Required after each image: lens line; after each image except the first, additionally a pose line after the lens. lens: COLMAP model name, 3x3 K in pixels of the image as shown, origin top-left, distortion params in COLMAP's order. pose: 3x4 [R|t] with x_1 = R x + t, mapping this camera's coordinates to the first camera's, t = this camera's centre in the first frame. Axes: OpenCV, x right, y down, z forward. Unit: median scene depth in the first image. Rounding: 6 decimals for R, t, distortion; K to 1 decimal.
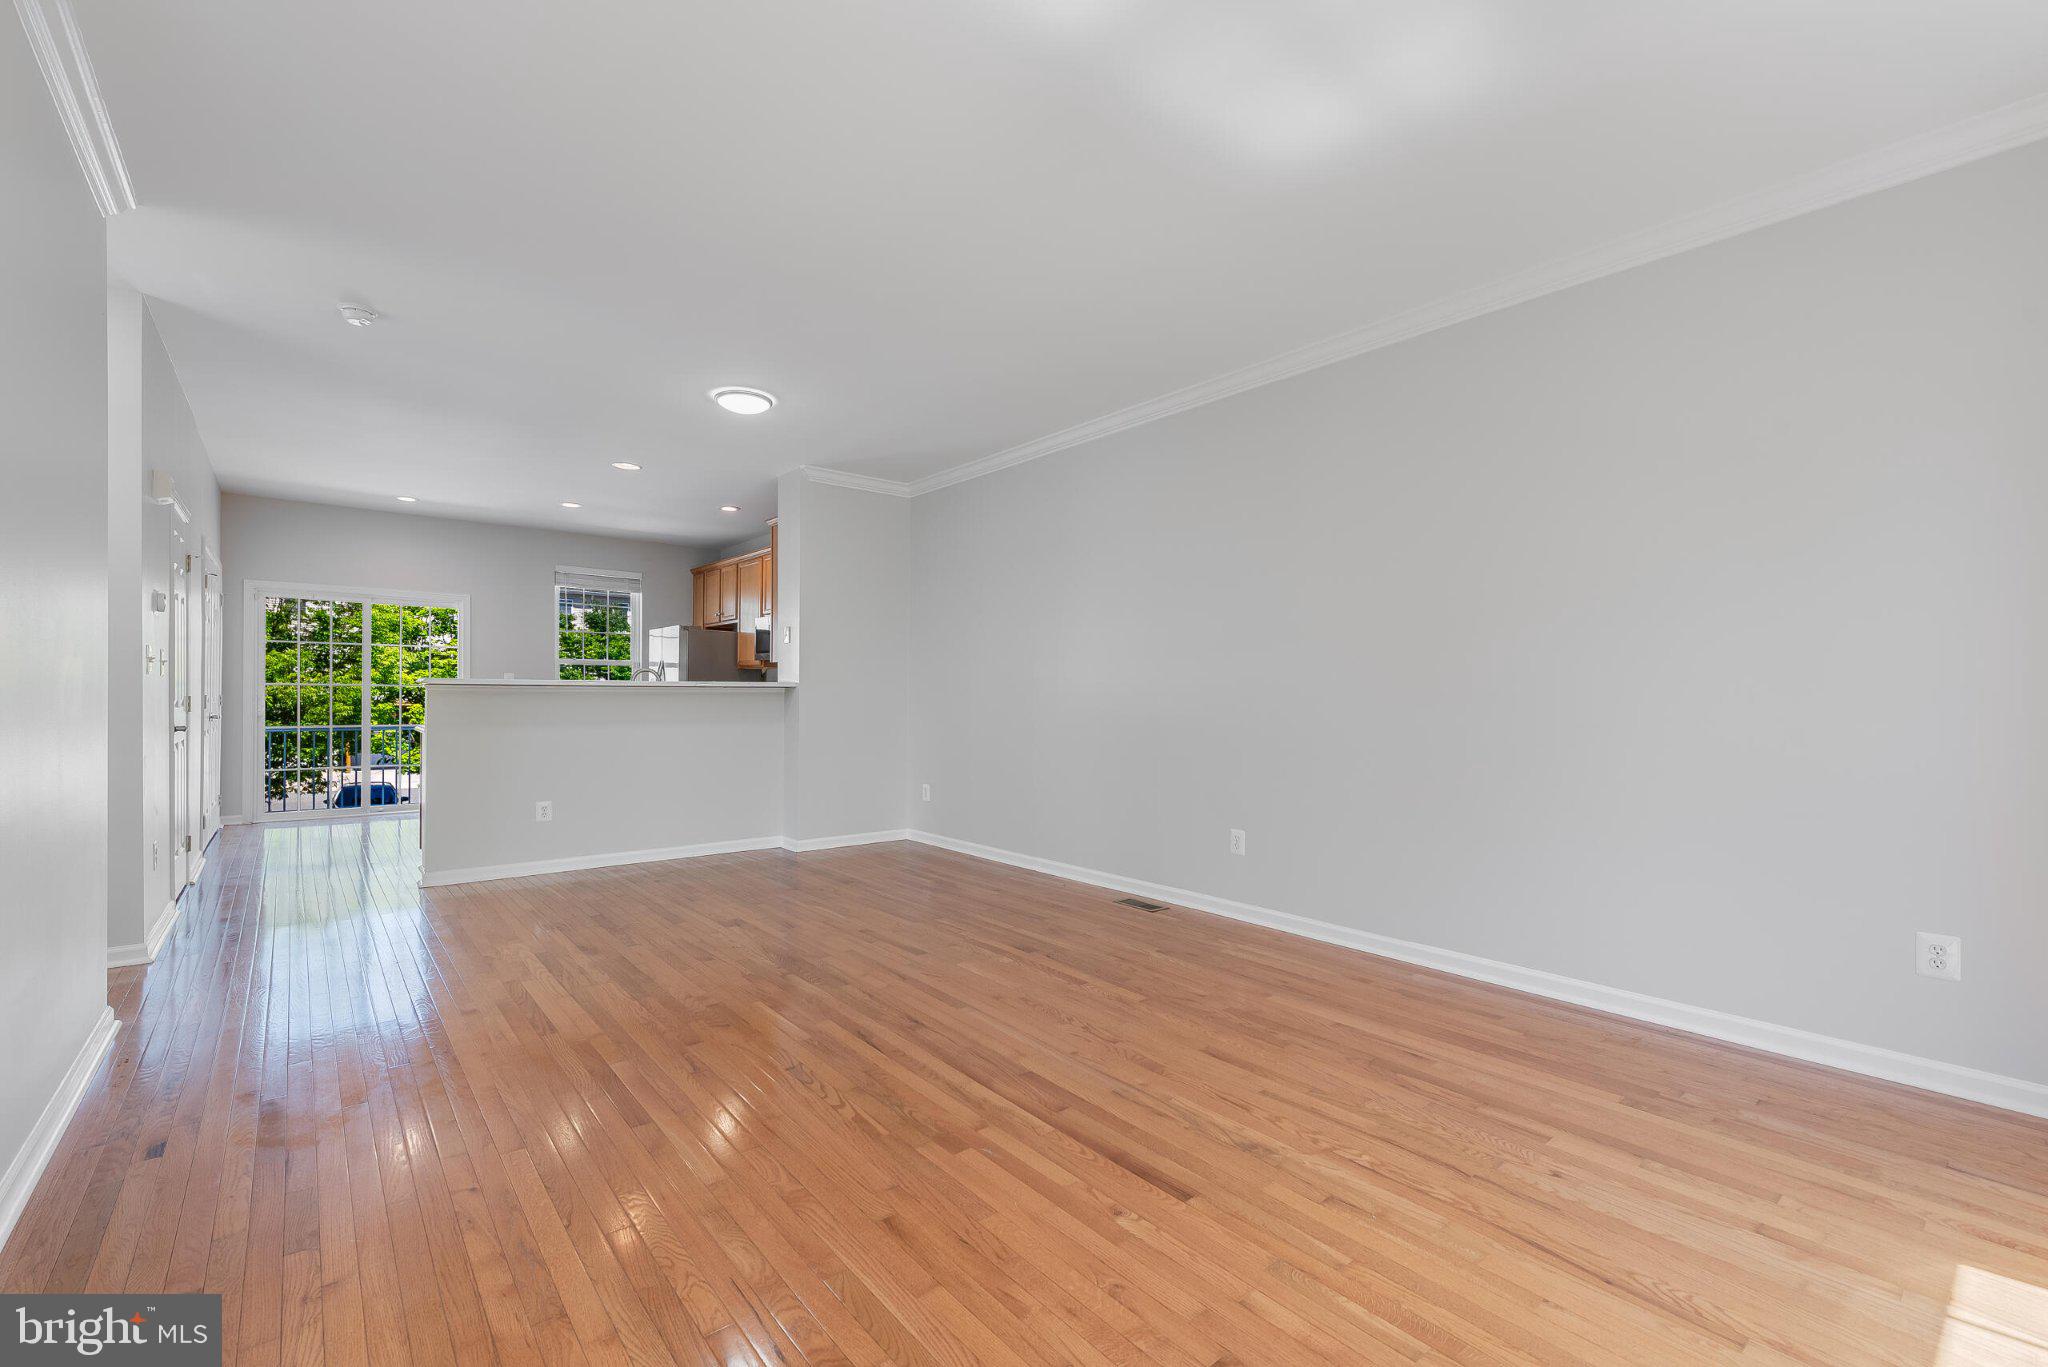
lens RADIAL K [[869.4, 0, 1024.4], [0, 869.4, 691.7], [0, 0, 1]] dist [0.001143, 0.000524]
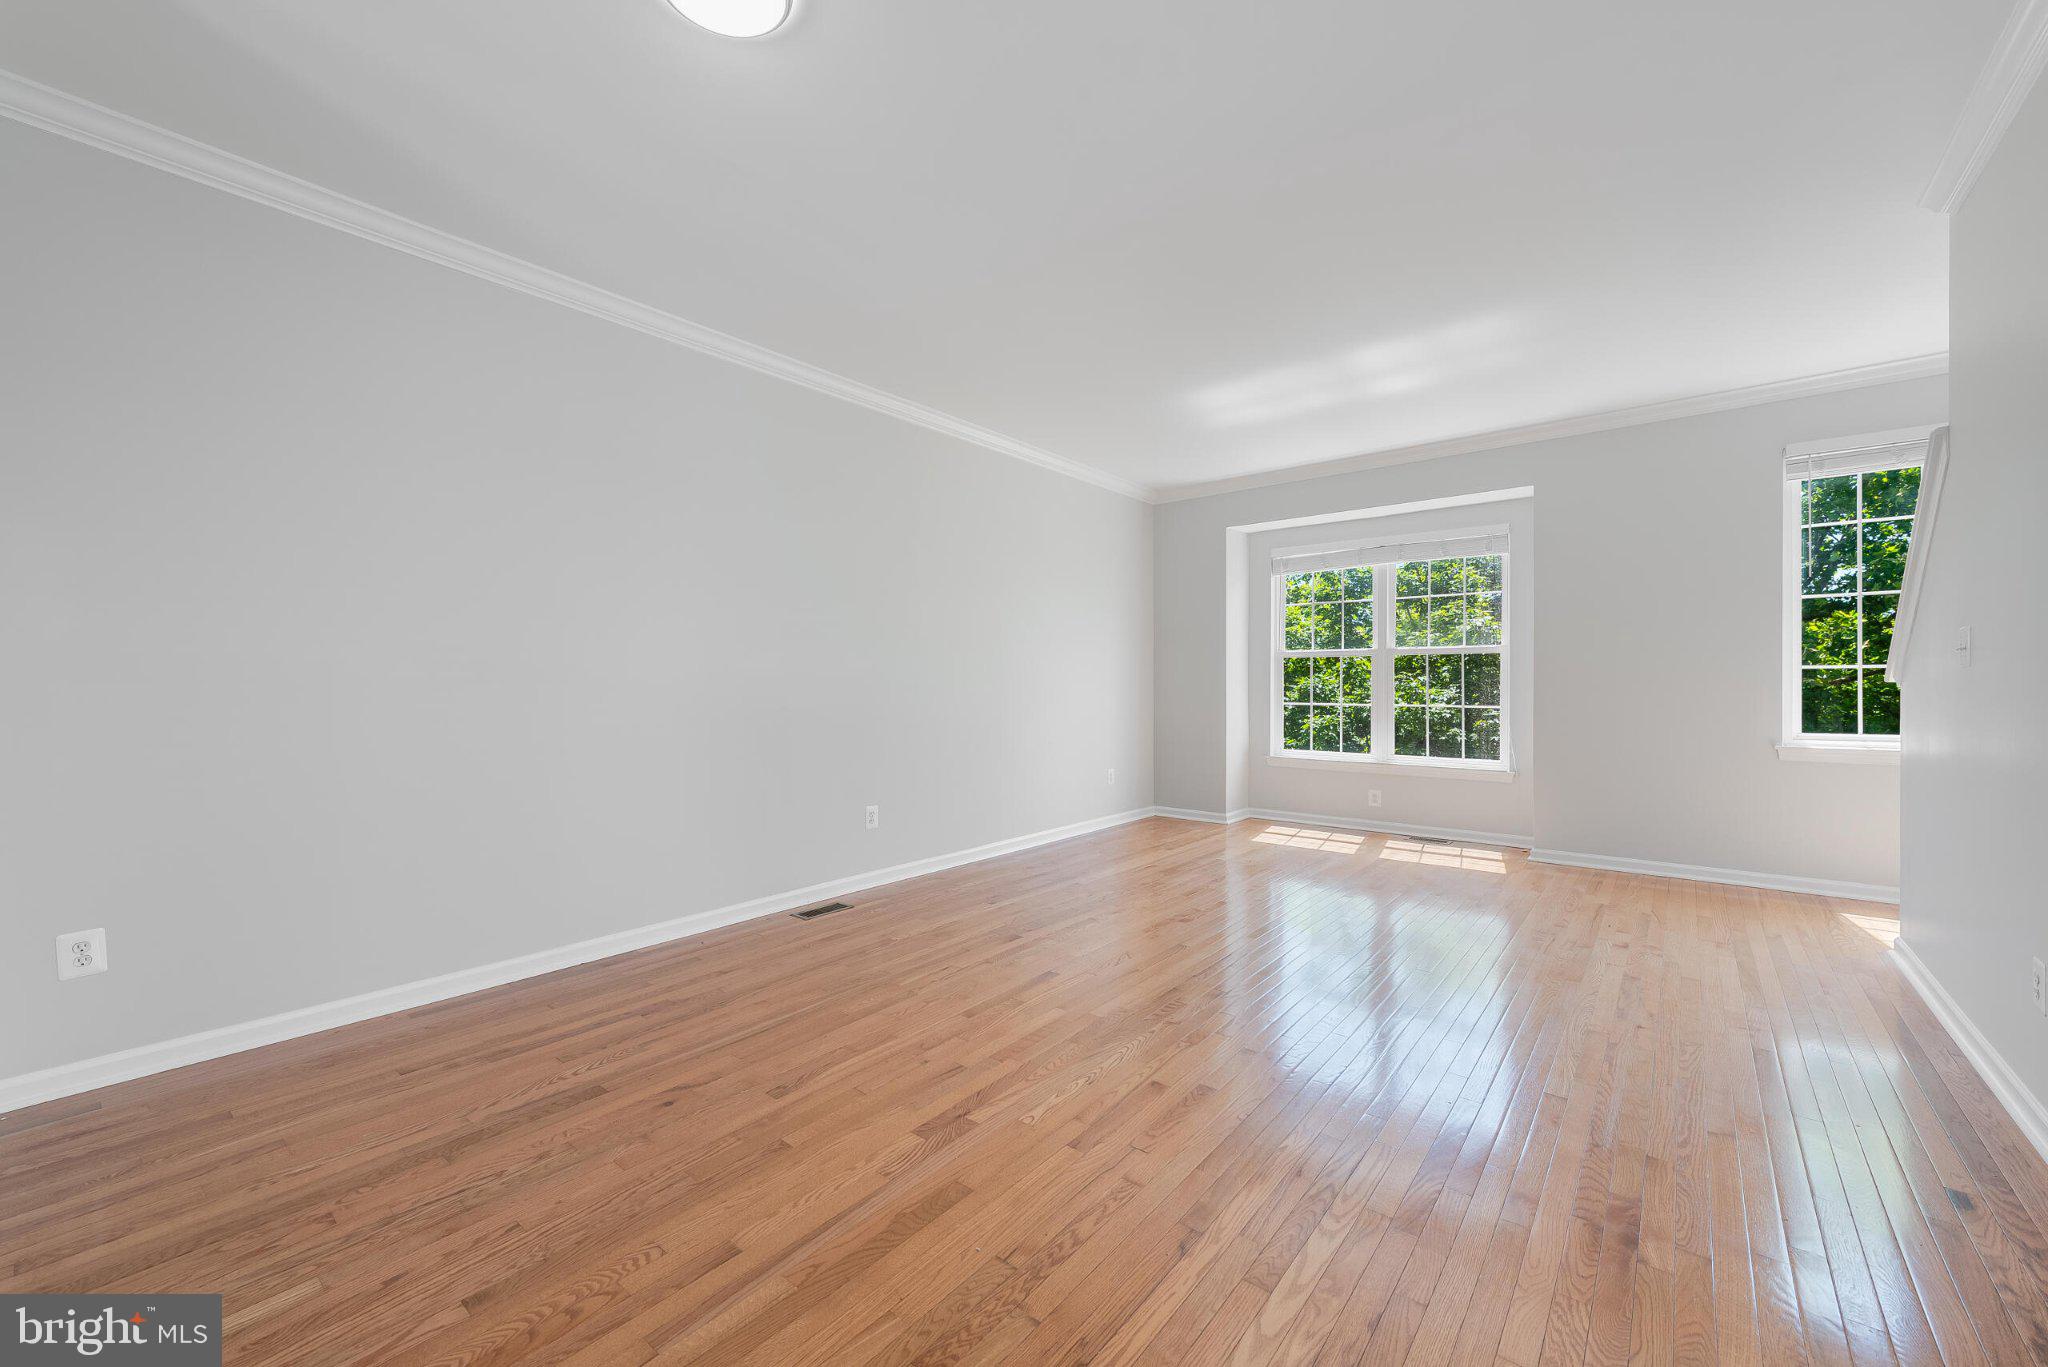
lens RADIAL K [[802.0, 0, 1017.7], [0, 802.0, 678.6], [0, 0, 1]] dist [0.004757, -0.000486]
pose [[-0.182376, -0.002058, 0.983227, -0.773607], [0.001214, 0.999997, 0.002319, -0.003642], [-0.983228, 0.001616, -0.182372, 0.992330]]
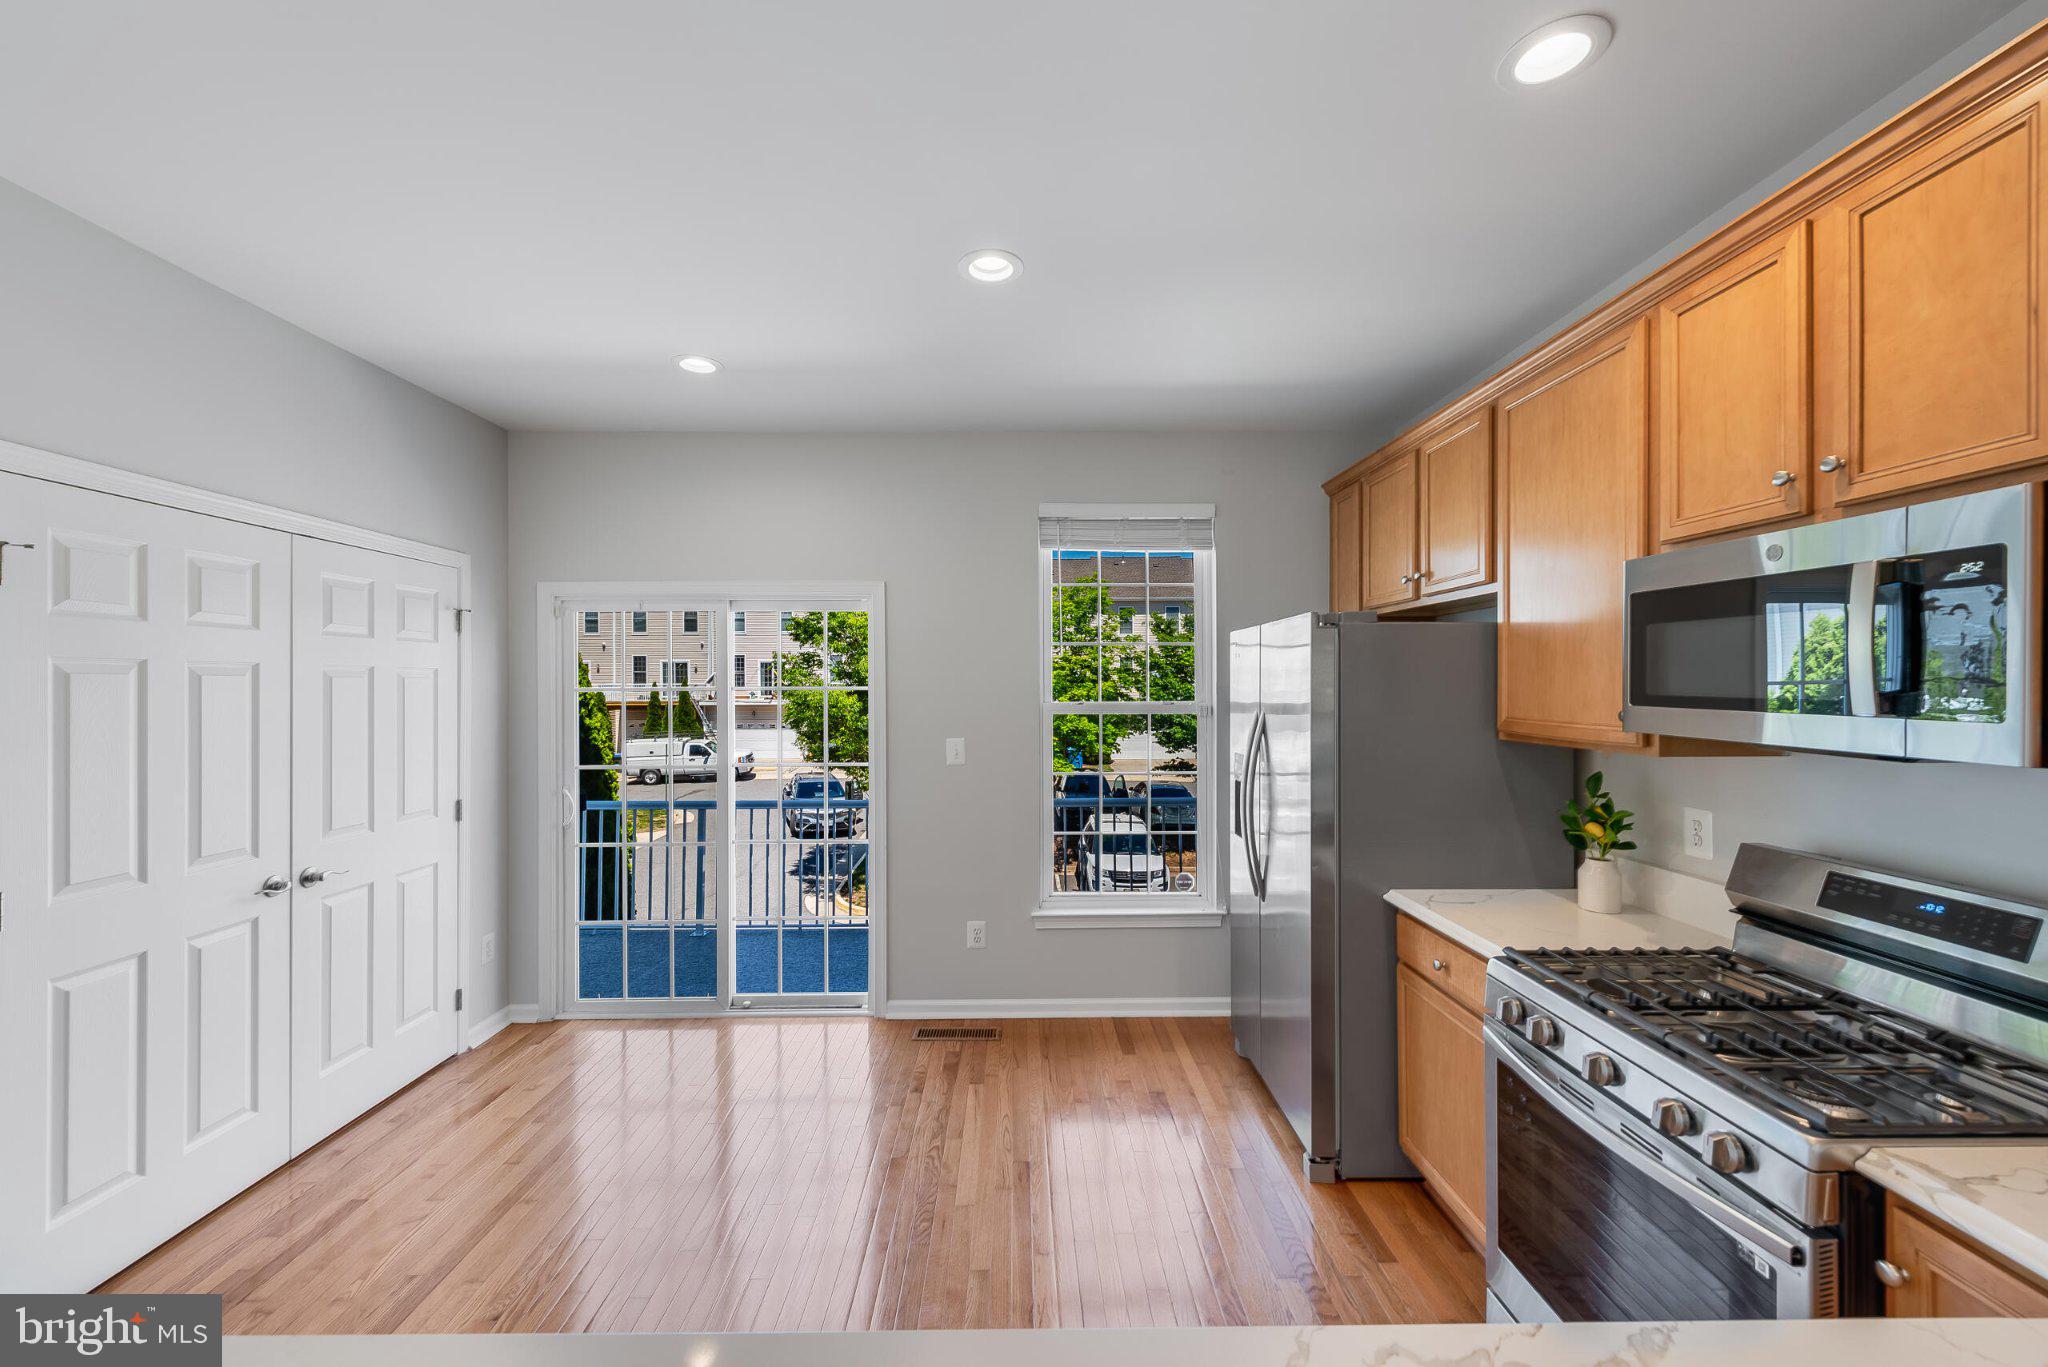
lens RADIAL K [[800.5, 0, 1020.2], [0, 800.5, 683.4], [0, 0, 1]] dist [0.010243, -0.002772]
pose [[0.772152, -0.014539, -0.635272, -0.544127], [0.013722, 0.999887, -0.006204, -0.092066], [0.635290, -0.003927, 0.772264, 1.304934]]
